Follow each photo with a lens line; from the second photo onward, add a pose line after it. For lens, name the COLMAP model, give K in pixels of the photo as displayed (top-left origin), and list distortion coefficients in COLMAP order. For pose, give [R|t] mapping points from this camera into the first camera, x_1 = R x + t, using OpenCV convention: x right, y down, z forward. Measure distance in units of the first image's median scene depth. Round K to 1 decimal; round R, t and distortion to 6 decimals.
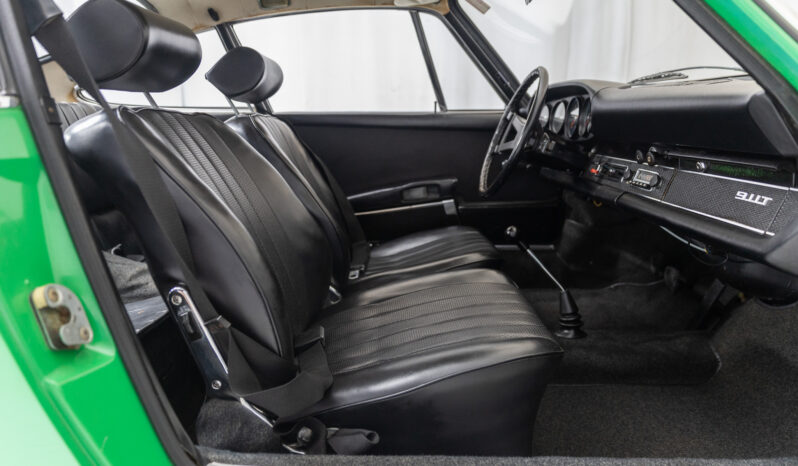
lens RADIAL K [[537.9, 0, 391.9], [0, 537.9, 232.3], [0, 0, 1]] dist [-0.000650, -0.001239]
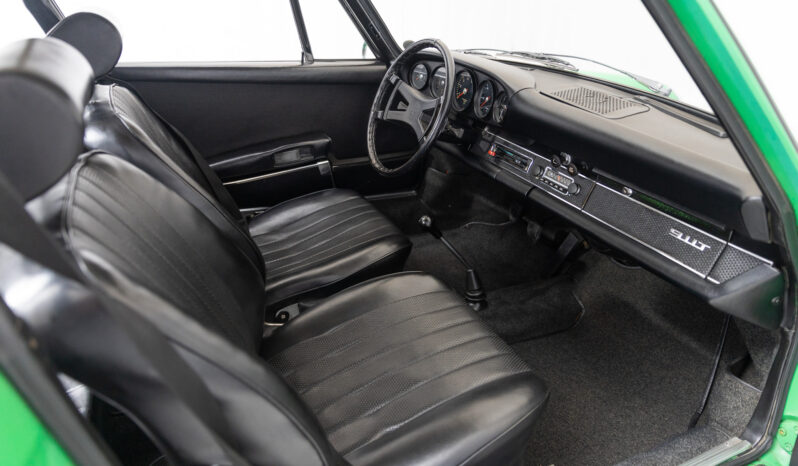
lens RADIAL K [[520.5, 0, 399.0], [0, 520.5, 233.0], [0, 0, 1]] dist [0.000300, -0.000257]
pose [[0.902573, -0.134224, 0.409080, -0.230515], [0.027097, 0.965988, 0.257165, -0.235985], [-0.429684, -0.221025, 0.875511, 0.157602]]
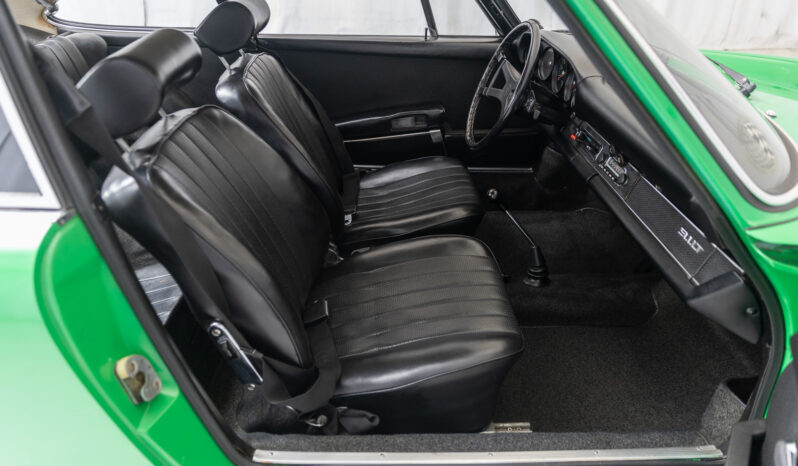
lens RADIAL K [[550.3, 0, 399.0], [0, 550.3, 233.0], [0, 0, 1]] dist [-0.000925, -0.000368]
pose [[0.998485, 0.004582, 0.054833, -0.029357], [-0.020966, 0.953035, 0.302134, -0.261927], [-0.050874, -0.302826, 0.951687, -0.080309]]
